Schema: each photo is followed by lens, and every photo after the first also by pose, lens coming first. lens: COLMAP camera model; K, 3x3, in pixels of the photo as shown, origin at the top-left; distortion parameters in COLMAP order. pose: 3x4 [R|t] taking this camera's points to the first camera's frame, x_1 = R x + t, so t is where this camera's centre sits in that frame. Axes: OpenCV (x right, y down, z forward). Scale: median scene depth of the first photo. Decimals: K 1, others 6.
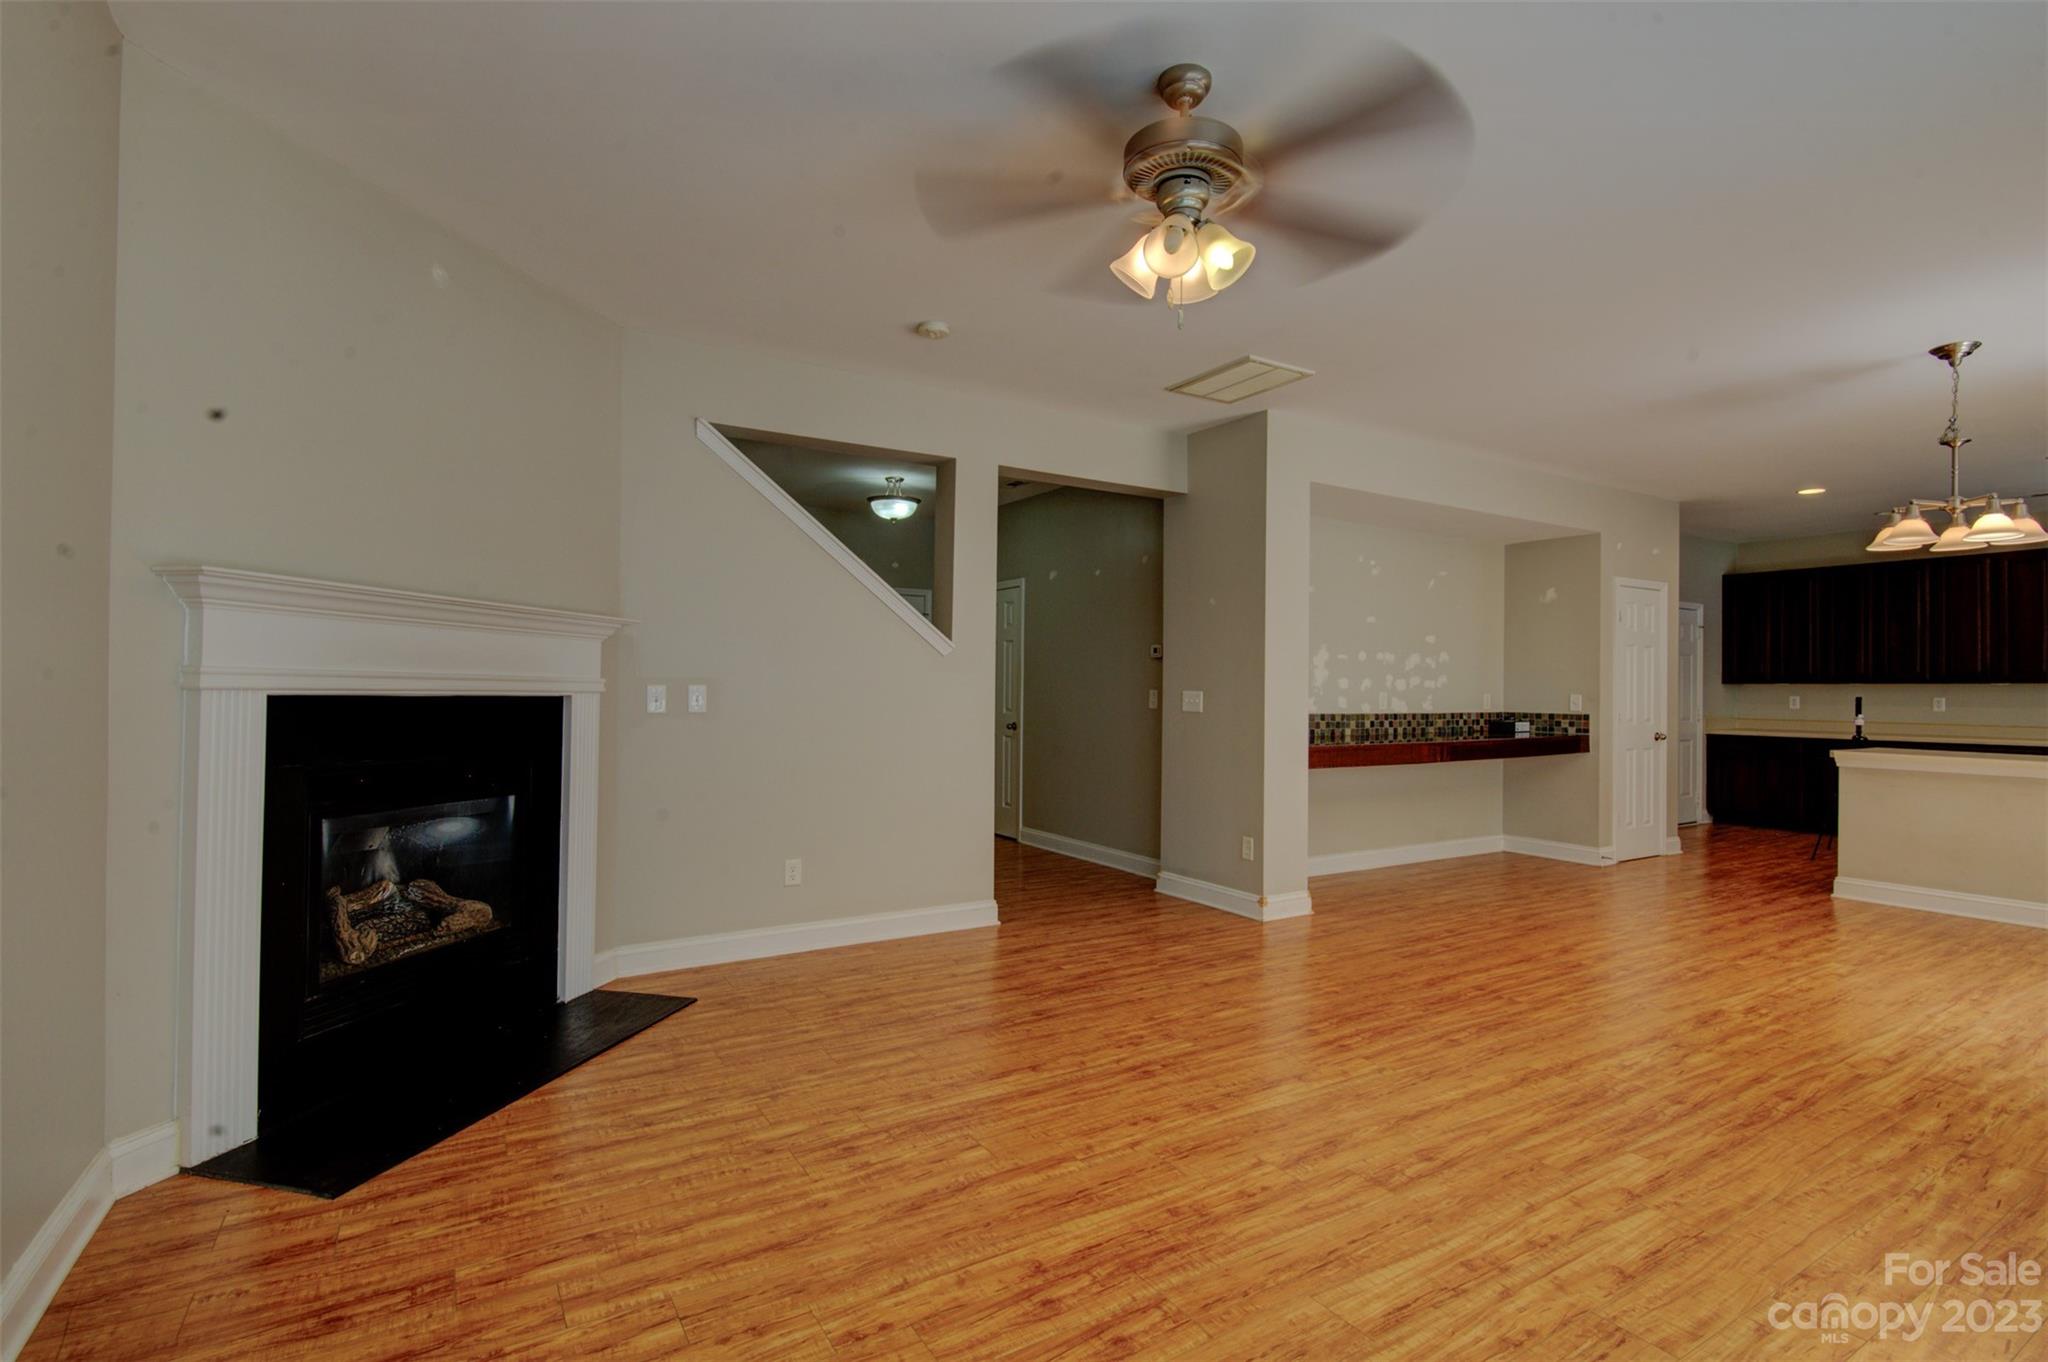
lens RADIAL K [[972.8, 0, 1024.0], [0, 972.8, 681.0], [0, 0, 1]] dist [0.006089, -0.007886]
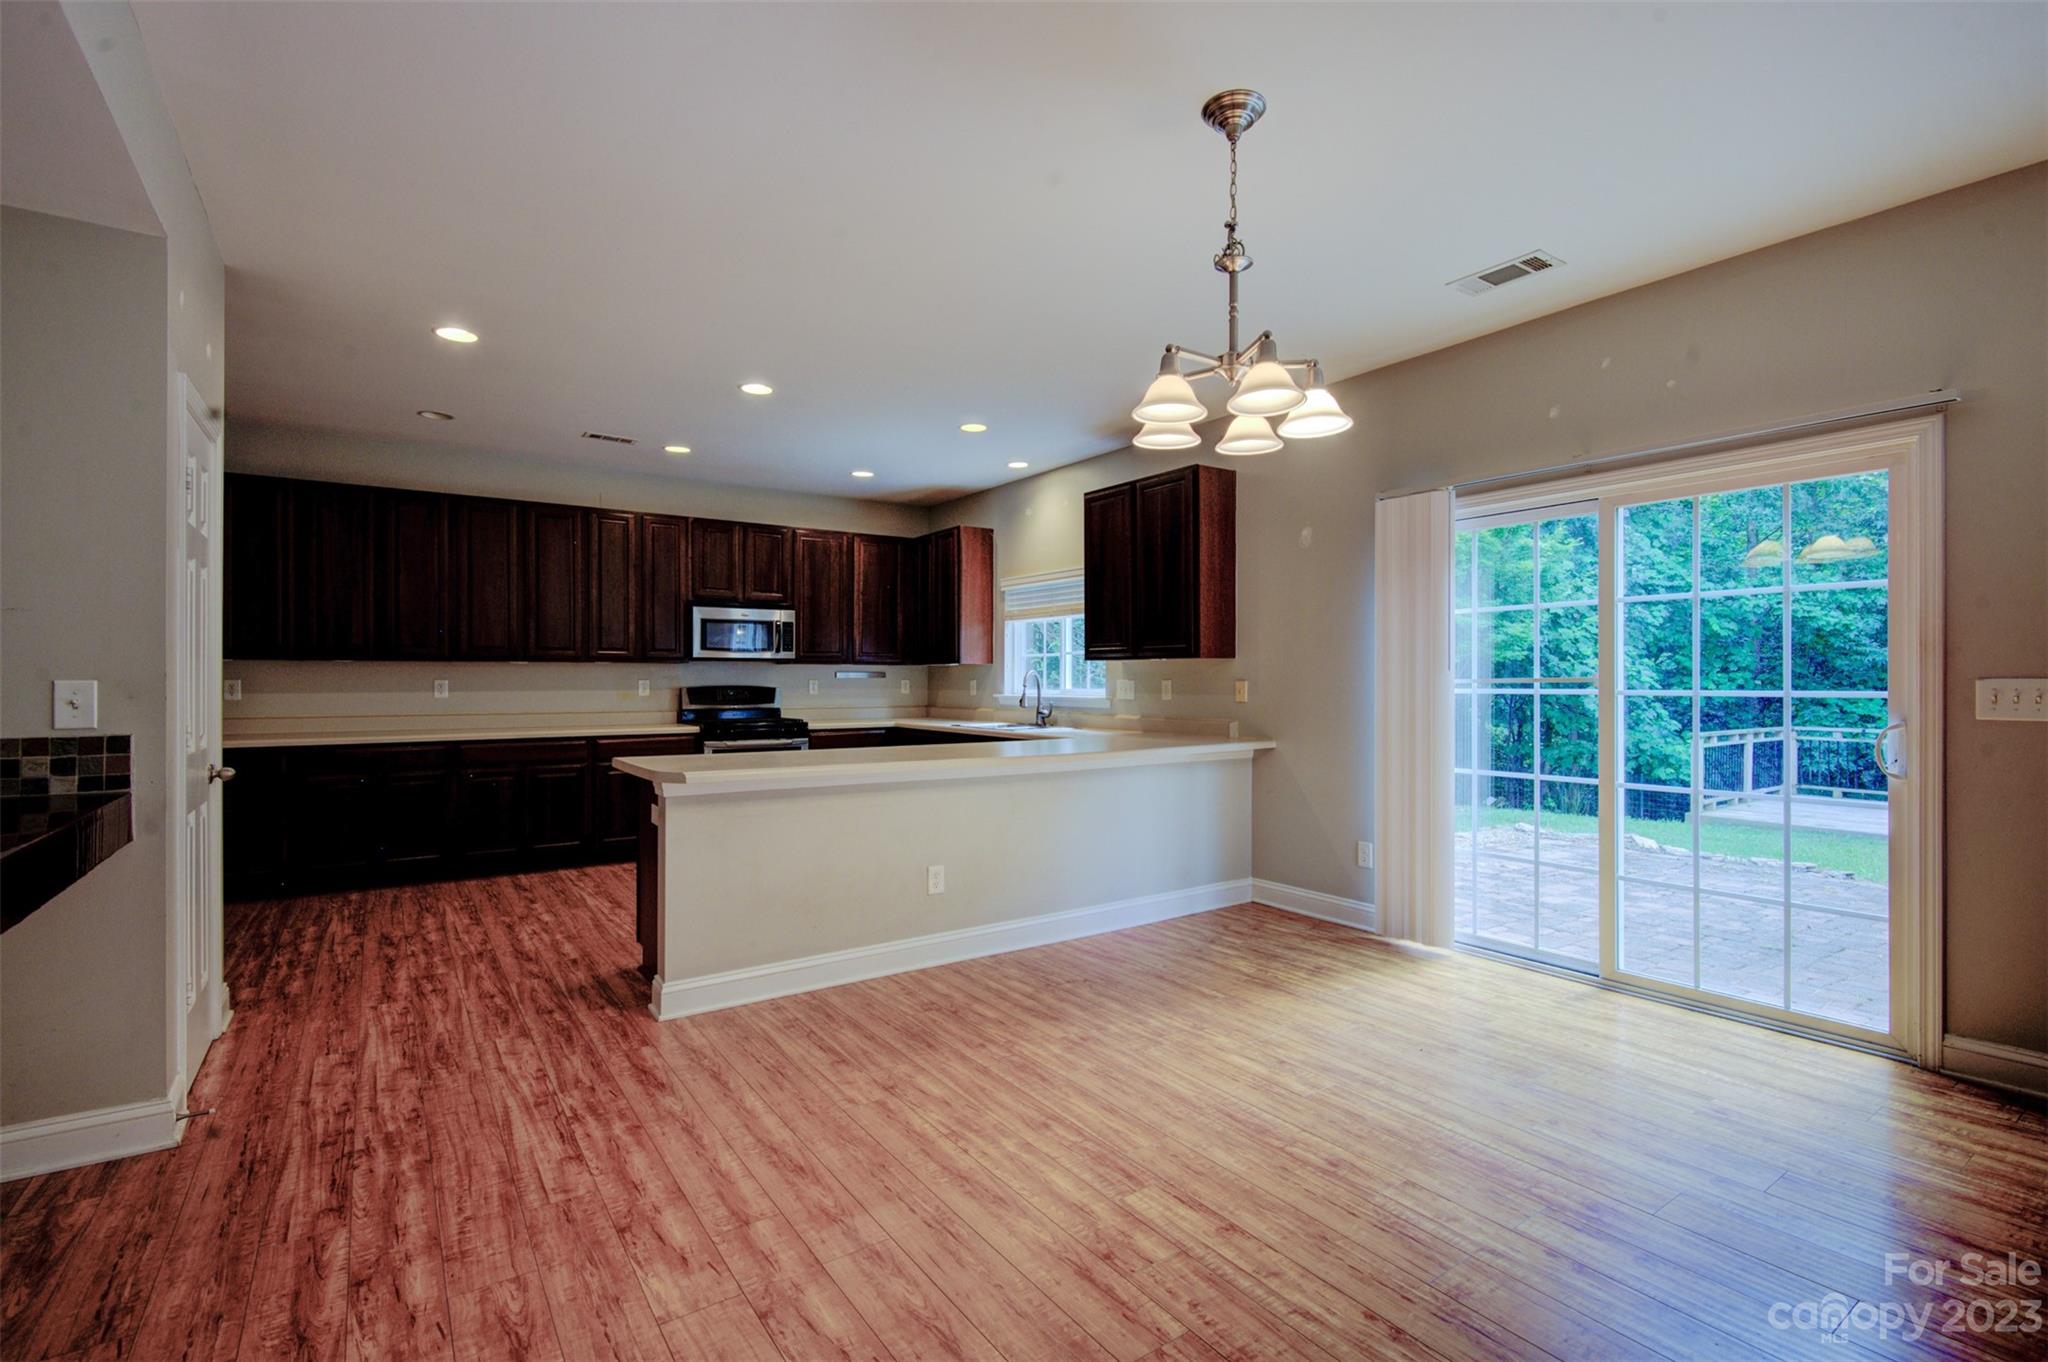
lens RADIAL K [[944.1, 0, 1024.0], [0, 944.1, 681.0], [0, 0, 1]] dist [-0.002702, -0.000586]
pose [[-0.053043, -0.009772, 0.998544, 0.491108], [-0.007402, 0.999928, 0.009392, 0.019003], [-0.998565, -0.006893, -0.053112, 1.565832]]
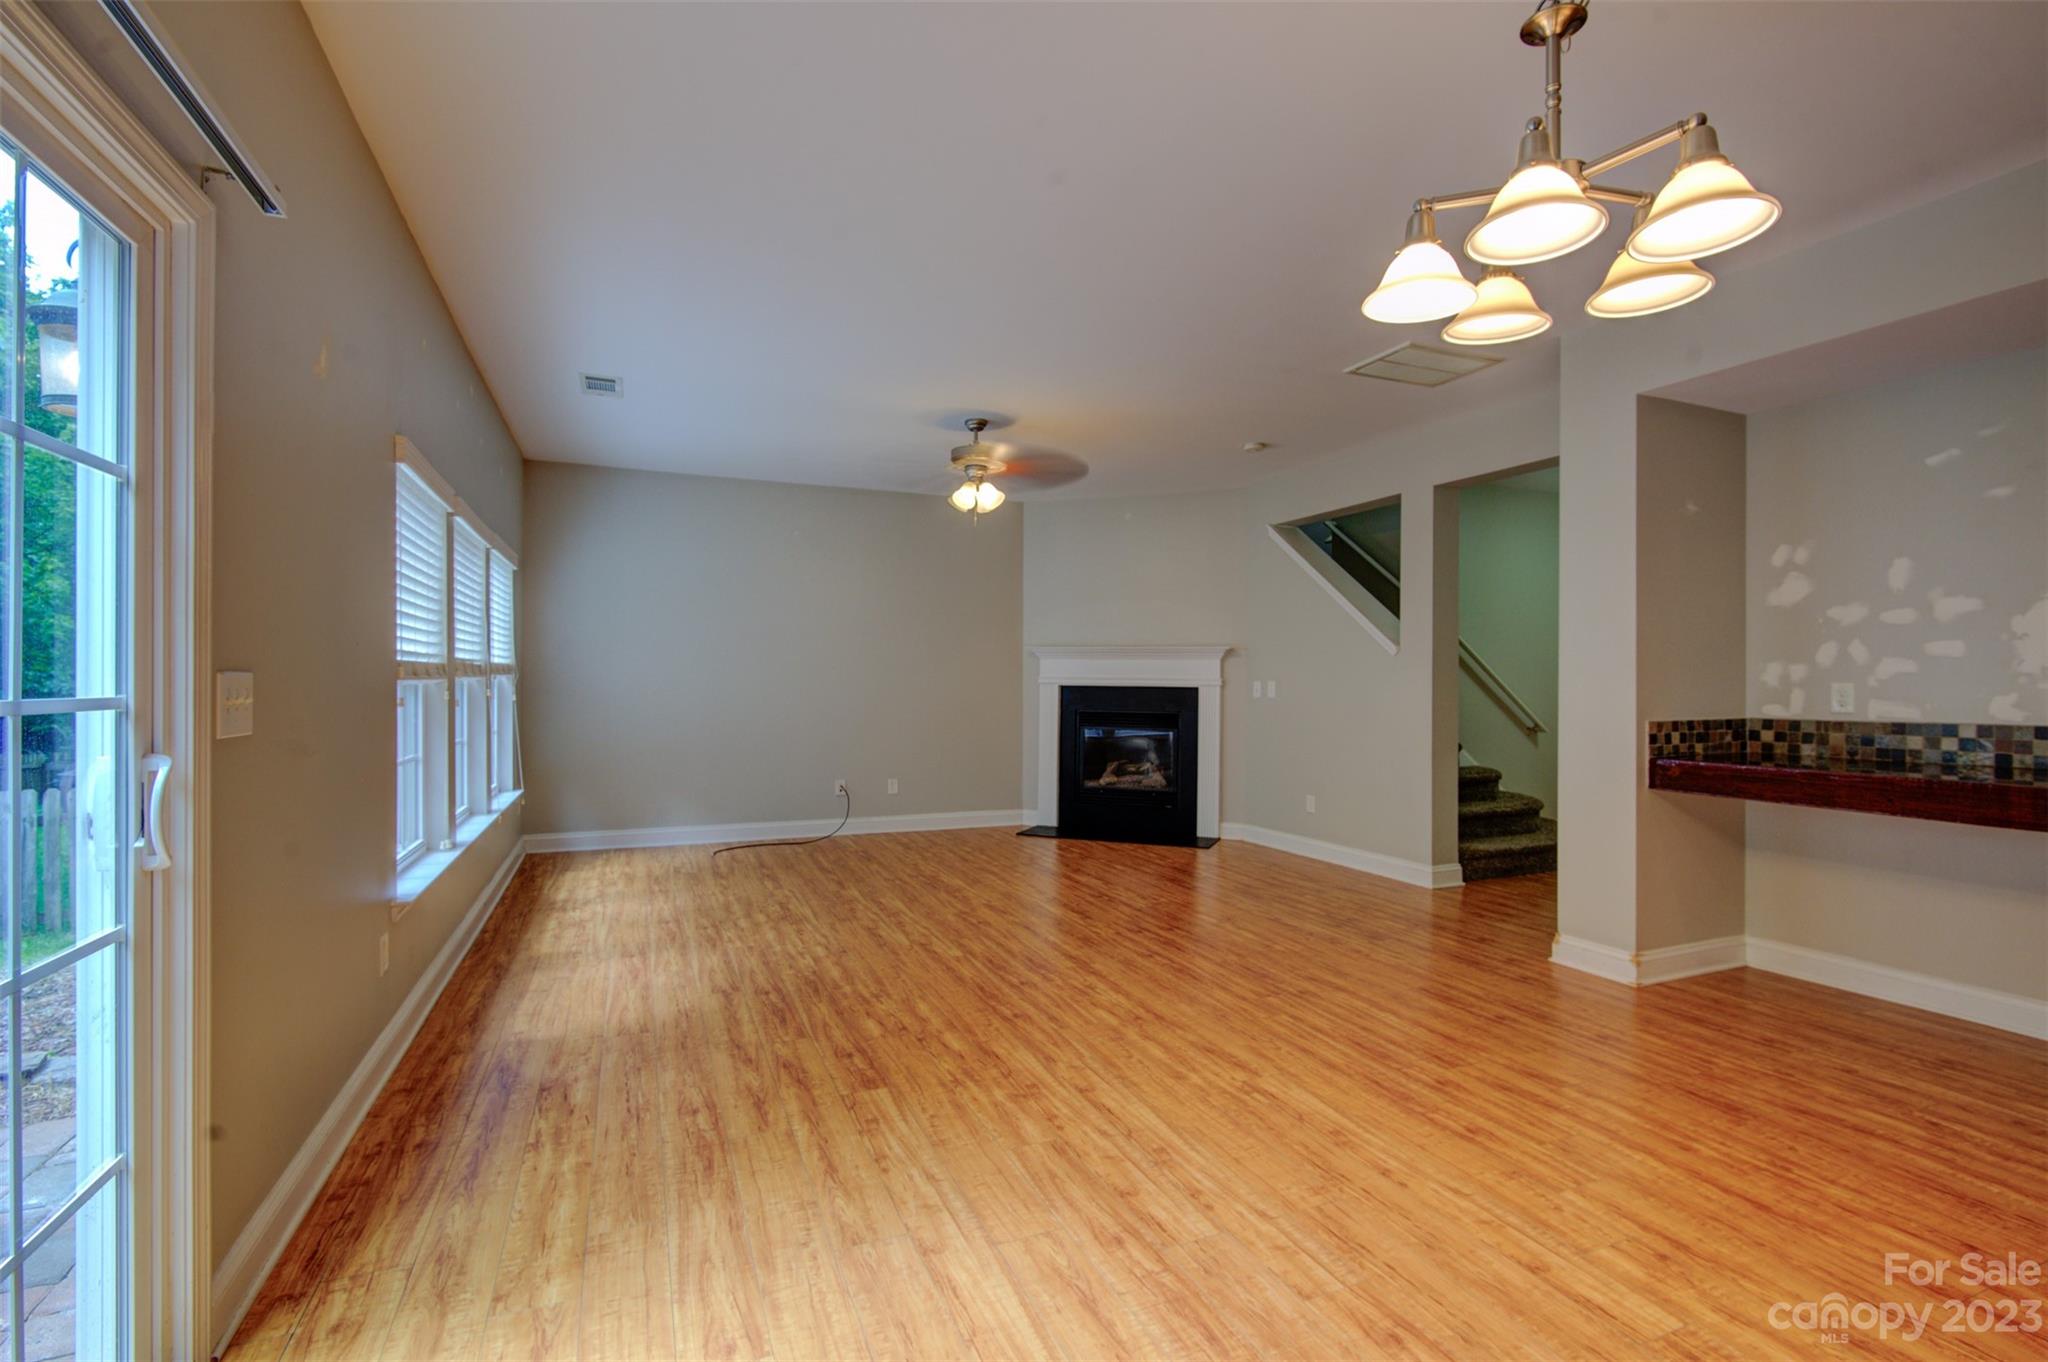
lens RADIAL K [[925.1, 0, 1024.0], [0, 925.1, 681.0], [0, 0, 1]] dist [0.003426, -0.005773]
pose [[-0.157022, -0.011660, -0.987526, 1.831373], [0.001706, 0.999926, -0.012077, 0.029783], [0.987594, -0.003581, -0.156991, 1.137919]]
